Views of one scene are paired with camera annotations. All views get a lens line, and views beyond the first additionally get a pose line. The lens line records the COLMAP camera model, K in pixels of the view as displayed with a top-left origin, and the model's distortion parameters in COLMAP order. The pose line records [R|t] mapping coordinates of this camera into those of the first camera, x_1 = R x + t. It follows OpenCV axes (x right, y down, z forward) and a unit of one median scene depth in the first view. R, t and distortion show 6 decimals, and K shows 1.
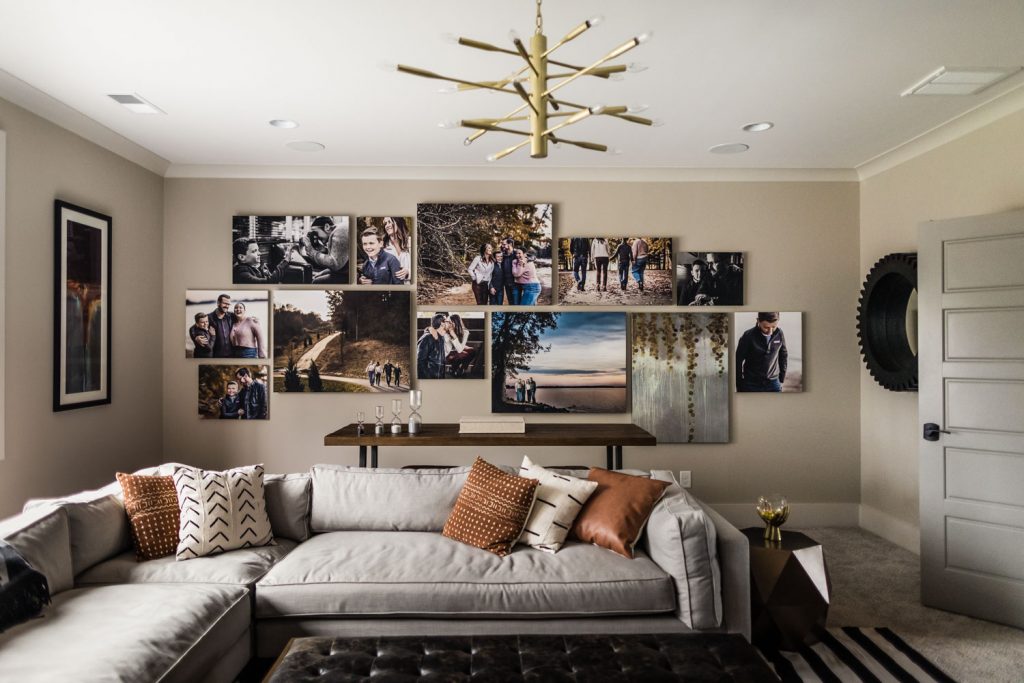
lens RADIAL K [[693.7, 0, 512.0], [0, 693.7, 341.5], [0, 0, 1]] dist [0.006724, -0.001238]
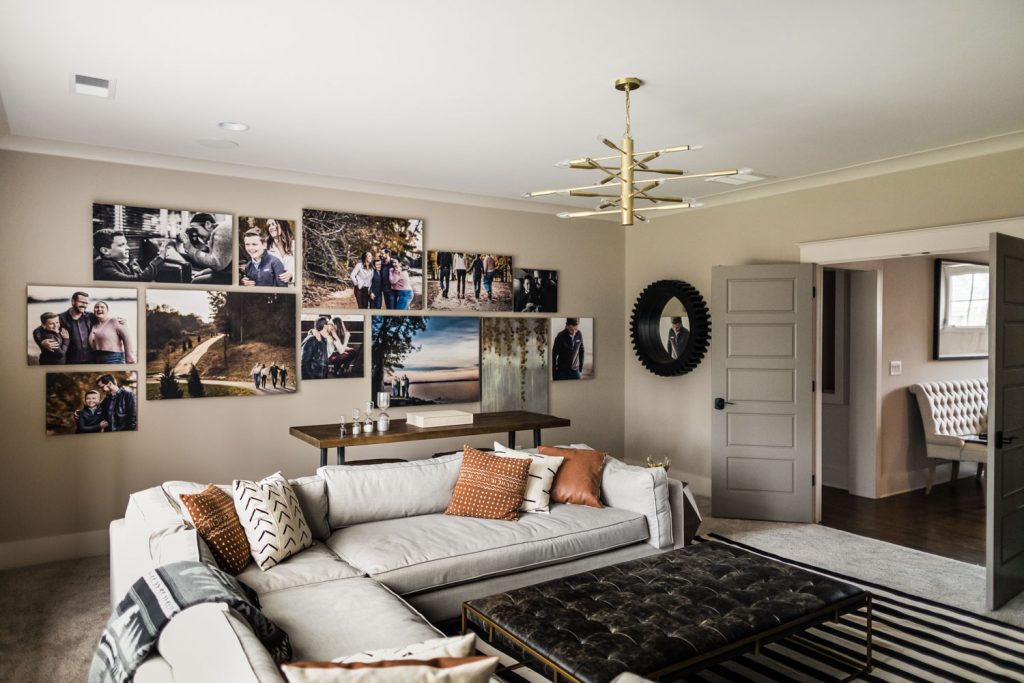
lens RADIAL K [[691.1, 0, 512.2], [0, 691.1, 337.0], [0, 0, 1]] dist [0.008658, -0.003451]
pose [[0.847064, -0.004516, 0.531471, -0.417948], [-0.005442, 0.999838, 0.017169, -0.028672], [-0.531463, -0.017435, 0.846902, -0.031893]]
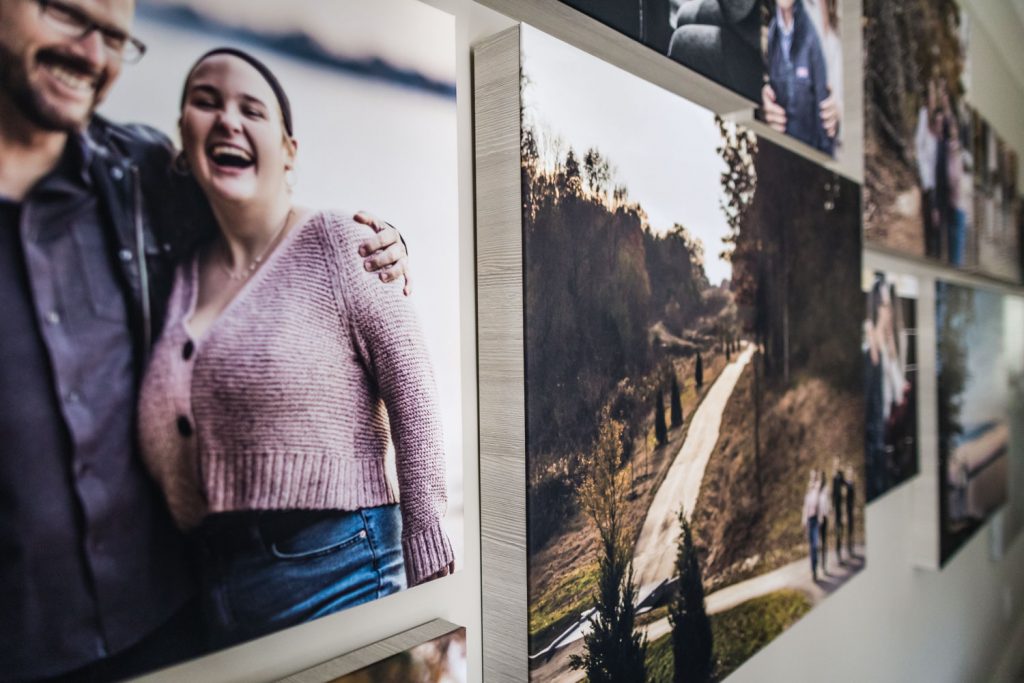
lens RADIAL K [[725.3, 0, 512.0], [0, 725.3, 341.5], [0, 0, 1]] dist [0.000742, -0.001375]
pose [[0.688478, -0.014122, 0.725119, -0.438256], [0.012086, 0.999895, 0.007998, -0.017016], [-0.725156, 0.003258, 0.688577, 0.905976]]
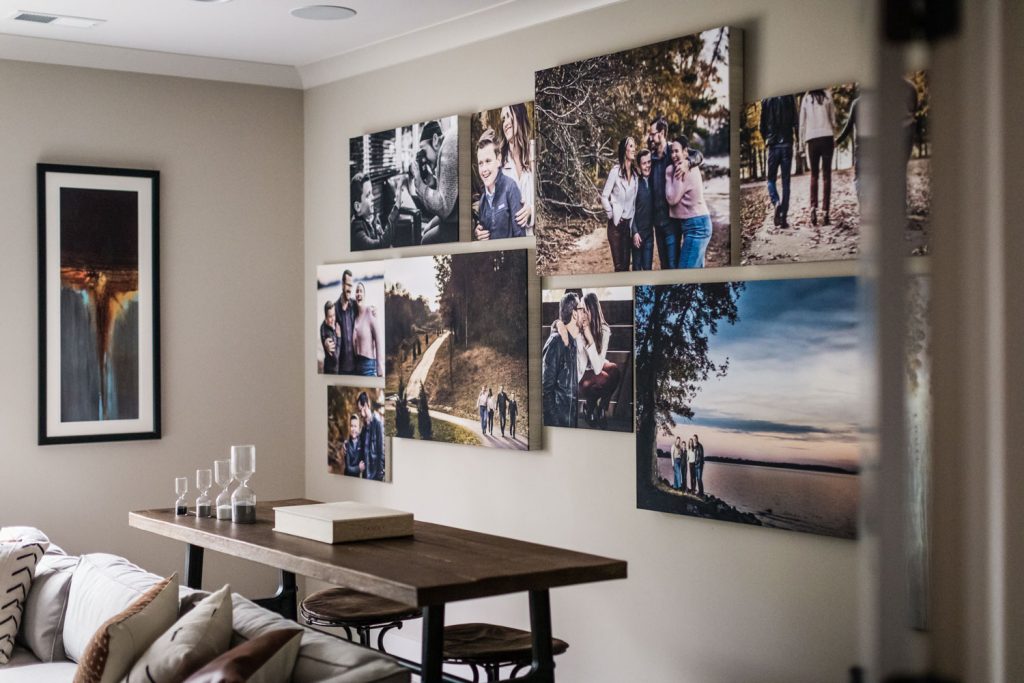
lens RADIAL K [[1458.4, 0, 512.0], [0, 1458.4, 341.5], [0, 0, 1]] dist [-0.005552, -0.006471]
pose [[0.578560, 0.002488, -0.815636, 0.704477], [0.009946, 0.999899, 0.010105, -0.016794], [0.815579, -0.013959, 0.578477, 0.381409]]
